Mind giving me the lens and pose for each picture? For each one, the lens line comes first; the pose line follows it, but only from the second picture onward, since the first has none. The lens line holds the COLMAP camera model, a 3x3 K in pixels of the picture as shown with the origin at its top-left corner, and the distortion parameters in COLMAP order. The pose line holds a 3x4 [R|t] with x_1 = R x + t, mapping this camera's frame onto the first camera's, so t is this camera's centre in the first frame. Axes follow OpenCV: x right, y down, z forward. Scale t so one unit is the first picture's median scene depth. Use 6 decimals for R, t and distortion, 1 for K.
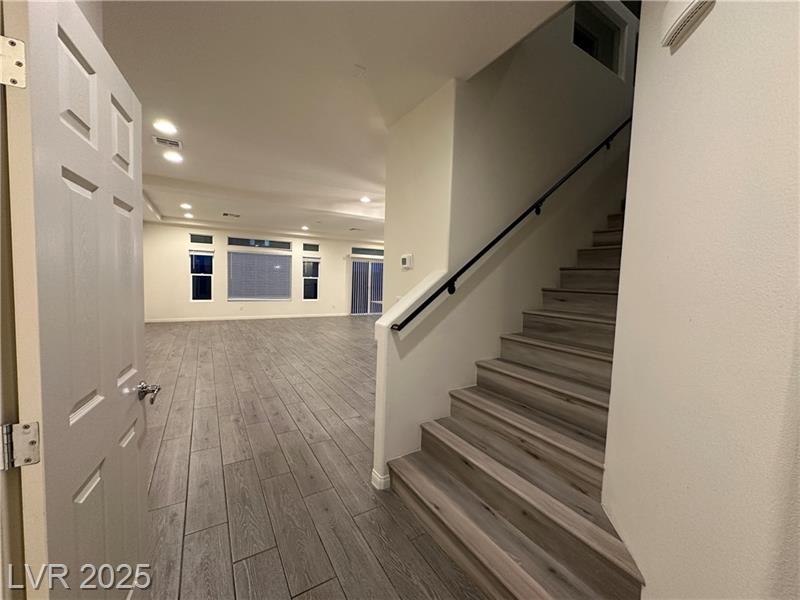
lens RADIAL K [[319.2, 0, 397.3], [0, 319.2, 298.4], [0, 0, 1]] dist [-0.009808, -0.000091]
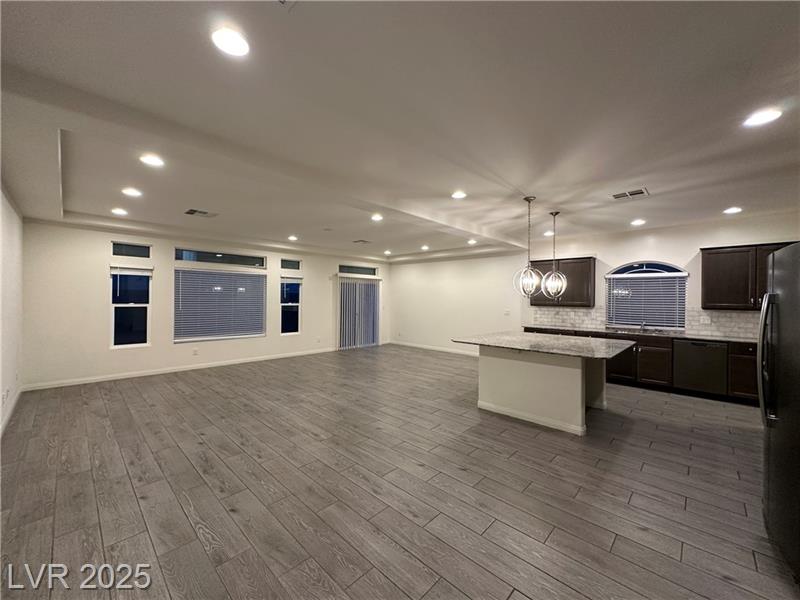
lens RADIAL K [[319.2, 0, 399.9], [0, 319.2, 298.8], [0, 0, 1]] dist [-0.009808, -0.000091]
pose [[0.964884, -0.022818, 0.261682, -0.243392], [0.037671, 0.997942, -0.051883, -0.031923], [-0.259960, 0.059919, 0.963759, 0.226739]]
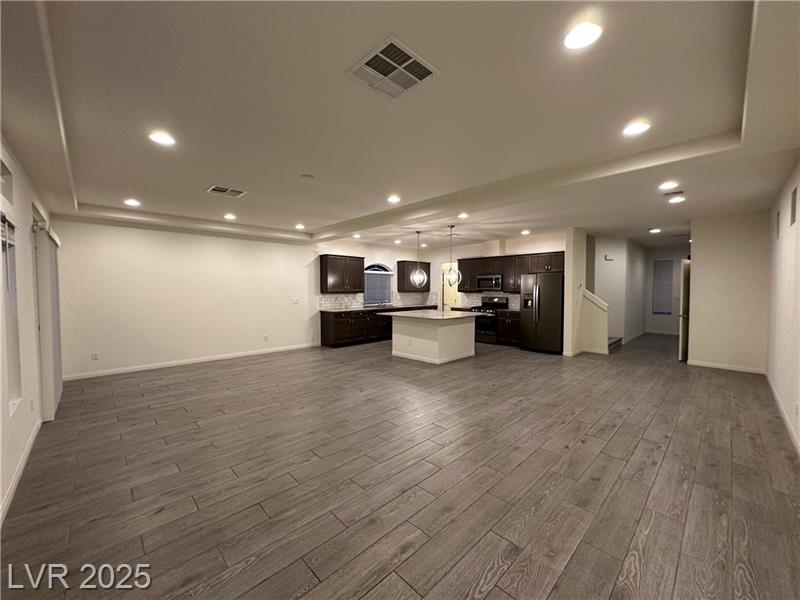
lens RADIAL K [[319.2, 0, 397.3], [0, 319.2, 299.9], [0, 0, 1]] dist [-0.009808, -0.000091]
pose [[-0.216951, -0.068675, 0.973764, -0.676806], [0.058173, 0.994840, 0.083122, -0.092535], [-0.974448, 0.074680, -0.211836, 0.940684]]
